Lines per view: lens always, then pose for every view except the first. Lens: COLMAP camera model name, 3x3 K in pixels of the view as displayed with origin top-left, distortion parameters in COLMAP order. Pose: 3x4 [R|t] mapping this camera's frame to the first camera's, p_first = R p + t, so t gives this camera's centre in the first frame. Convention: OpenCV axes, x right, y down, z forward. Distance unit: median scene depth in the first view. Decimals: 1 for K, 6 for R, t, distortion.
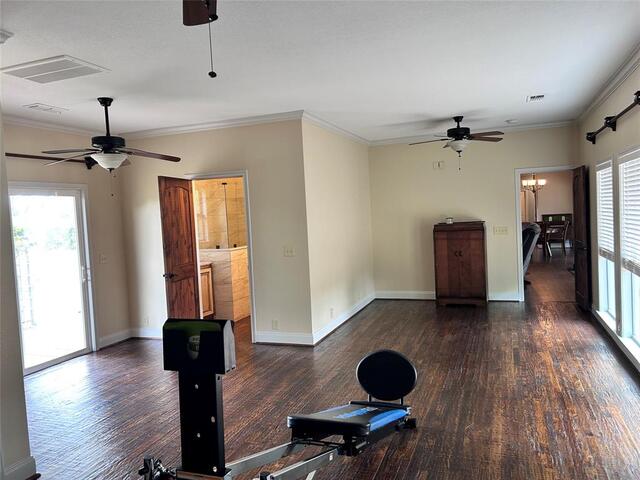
lens RADIAL K [[485.5, 0, 321.4], [0, 485.5, 239.5], [0, 0, 1]] dist [0.048185, -0.039841]
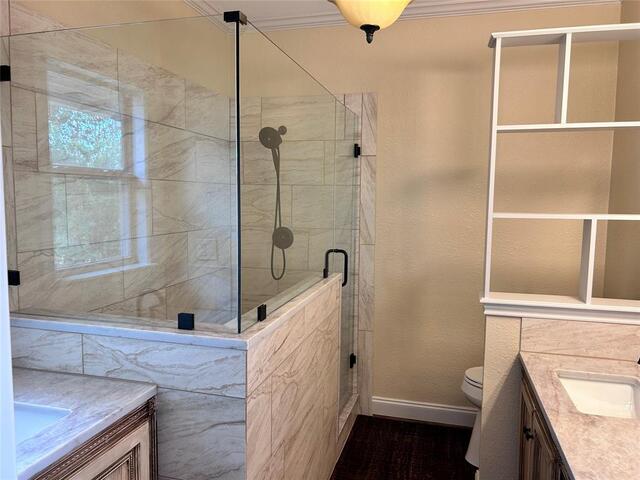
lens RADIAL K [[485.5, 0, 319.3], [0, 485.5, 239.4], [0, 0, 1]] dist [0.048185, -0.039841]
pose [[0.993566, 0.054167, 0.099457, -0.160525], [-0.059058, 0.997152, 0.046913, -0.032365], [-0.096632, -0.052484, 0.993935, 0.703167]]
